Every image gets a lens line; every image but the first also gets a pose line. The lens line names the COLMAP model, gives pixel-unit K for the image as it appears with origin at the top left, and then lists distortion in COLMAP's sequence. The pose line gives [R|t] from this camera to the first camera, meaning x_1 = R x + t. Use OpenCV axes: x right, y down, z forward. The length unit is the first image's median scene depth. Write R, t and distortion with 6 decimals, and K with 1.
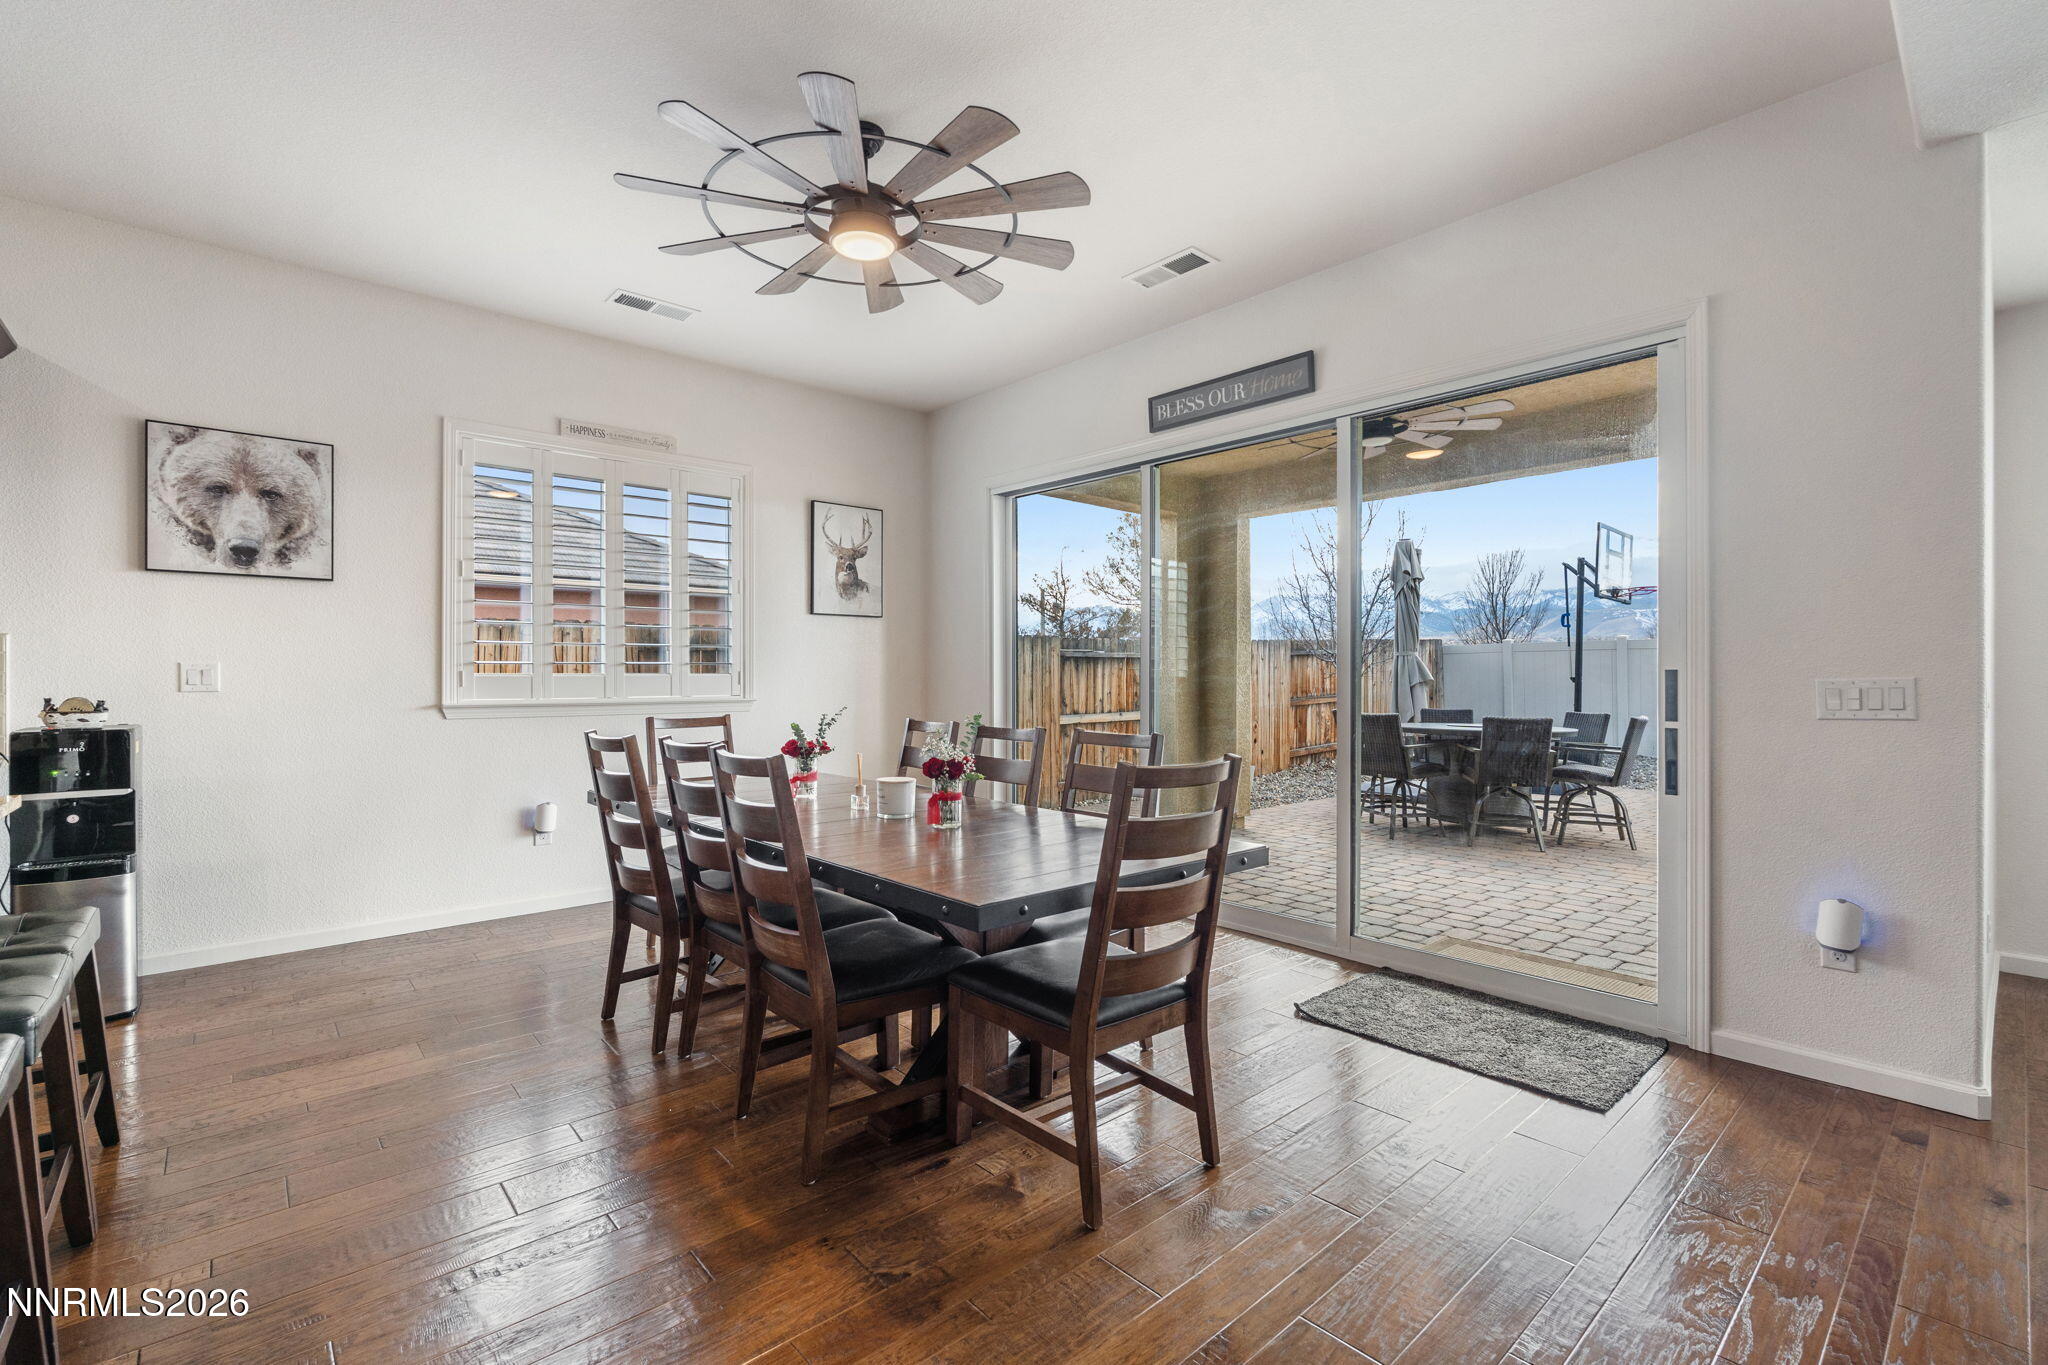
lens RADIAL K [[893.6, 0, 1026.8], [0, 893.6, 680.6], [0, 0, 1]] dist [-0.002074, -0.000943]
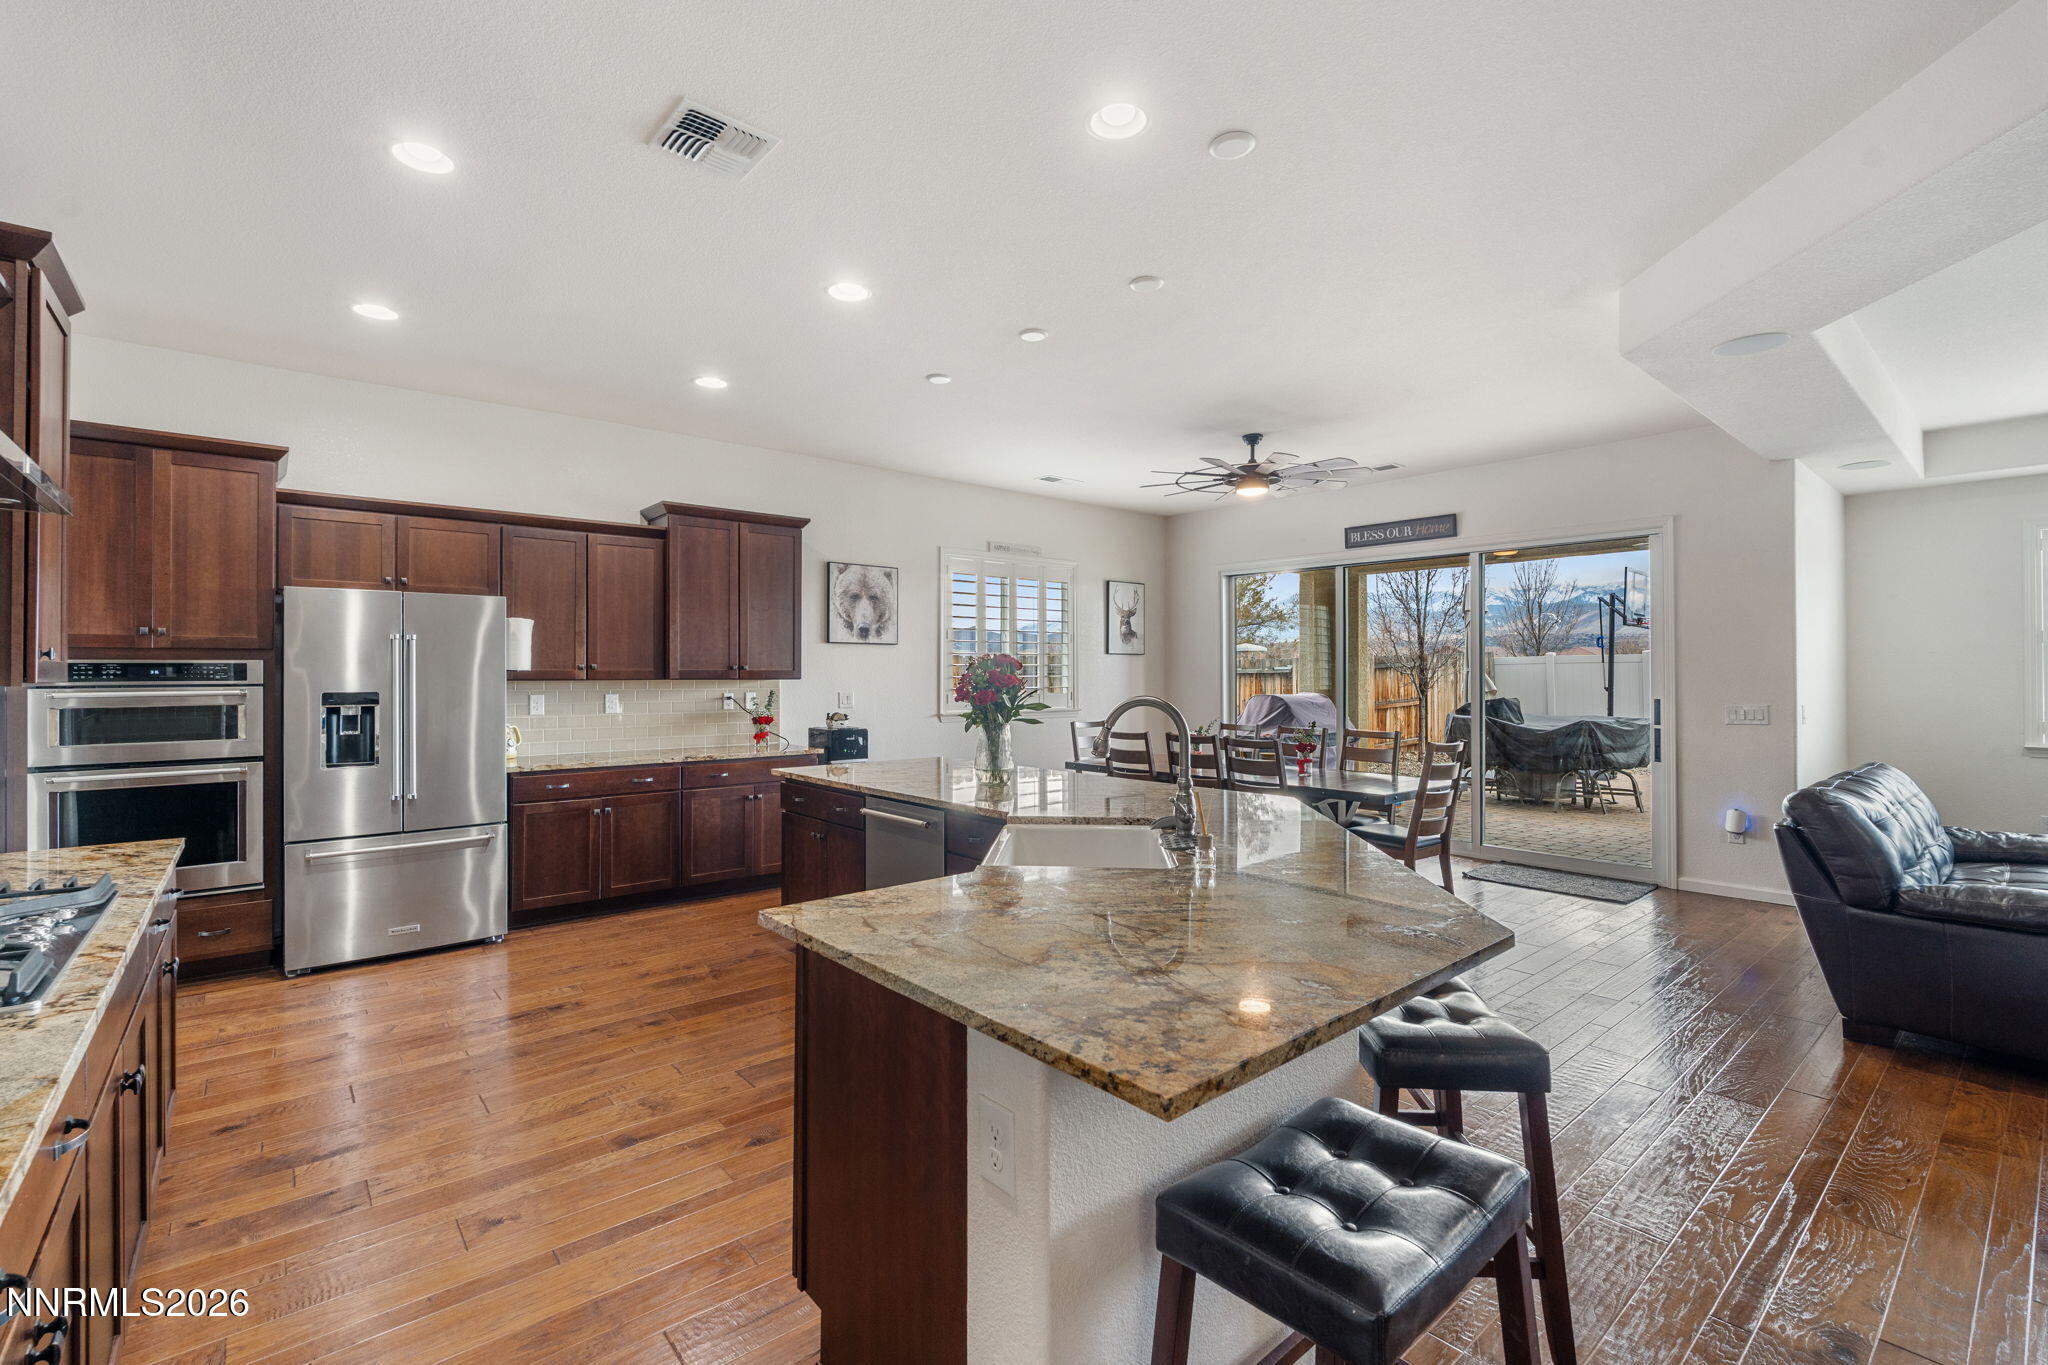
lens RADIAL K [[893.6, 0, 1032.2], [0, 893.6, 666.9], [0, 0, 1]] dist [-0.002074, -0.000943]
pose [[0.999749, -0.000647, -0.022401, -0.409829], [0.000341, 0.999906, -0.013687, -0.037624], [0.022407, 0.013676, 0.999655, -0.668209]]
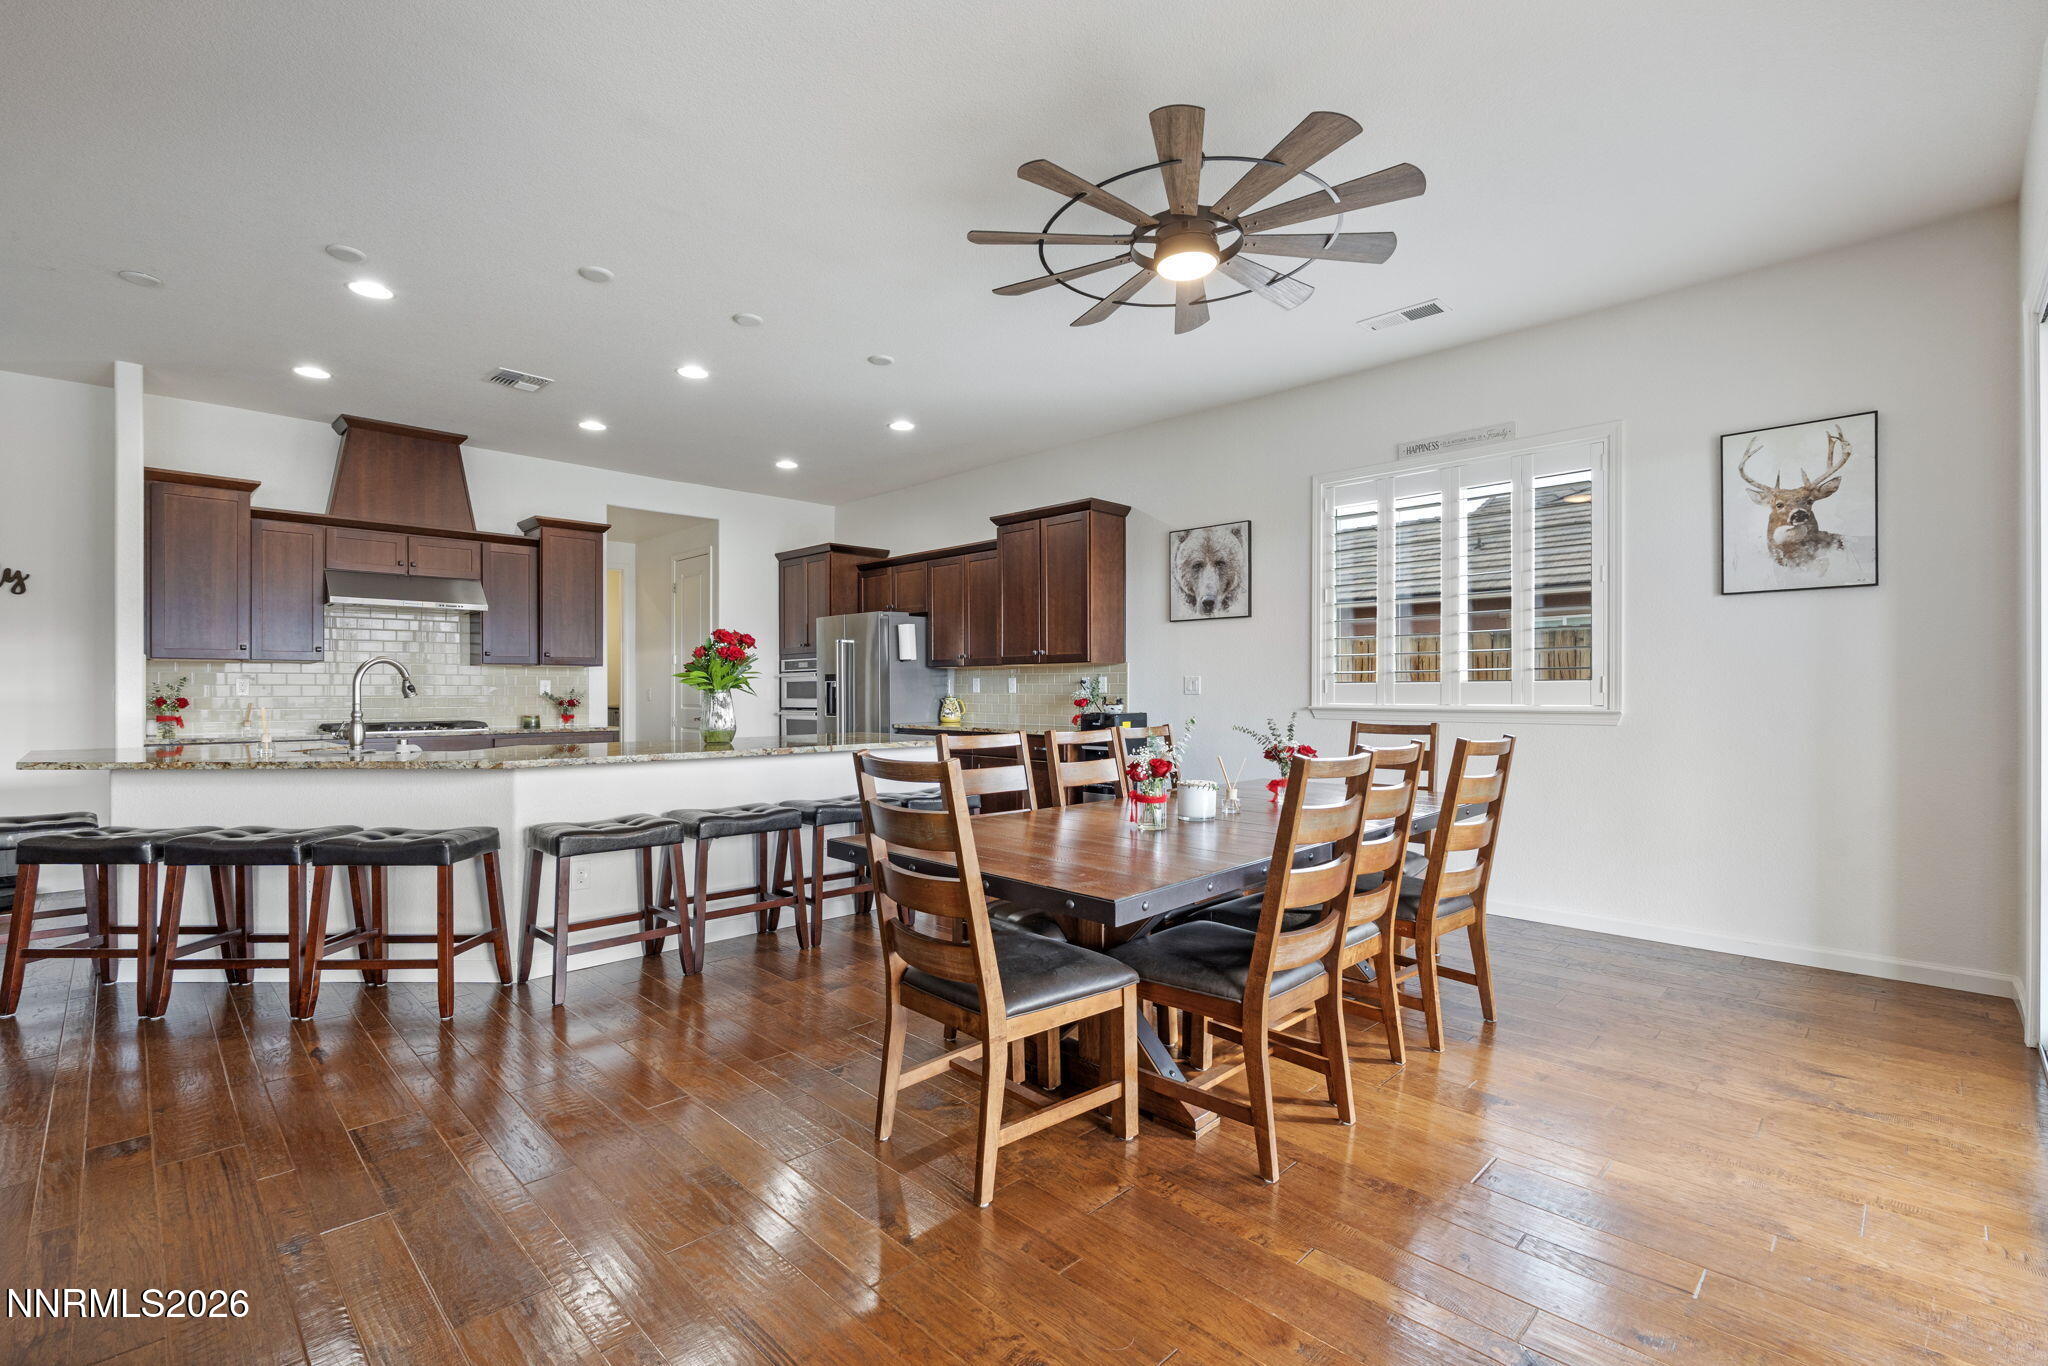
lens RADIAL K [[893.6, 0, 1024.2], [0, 893.6, 683.7], [0, 0, 1]] dist [-0.002074, -0.000943]
pose [[0.063395, -0.000328, -0.997988, 0.531428], [0.002086, 0.999998, -0.000196, -0.005498], [0.997986, -0.002070, 0.063396, 0.483263]]
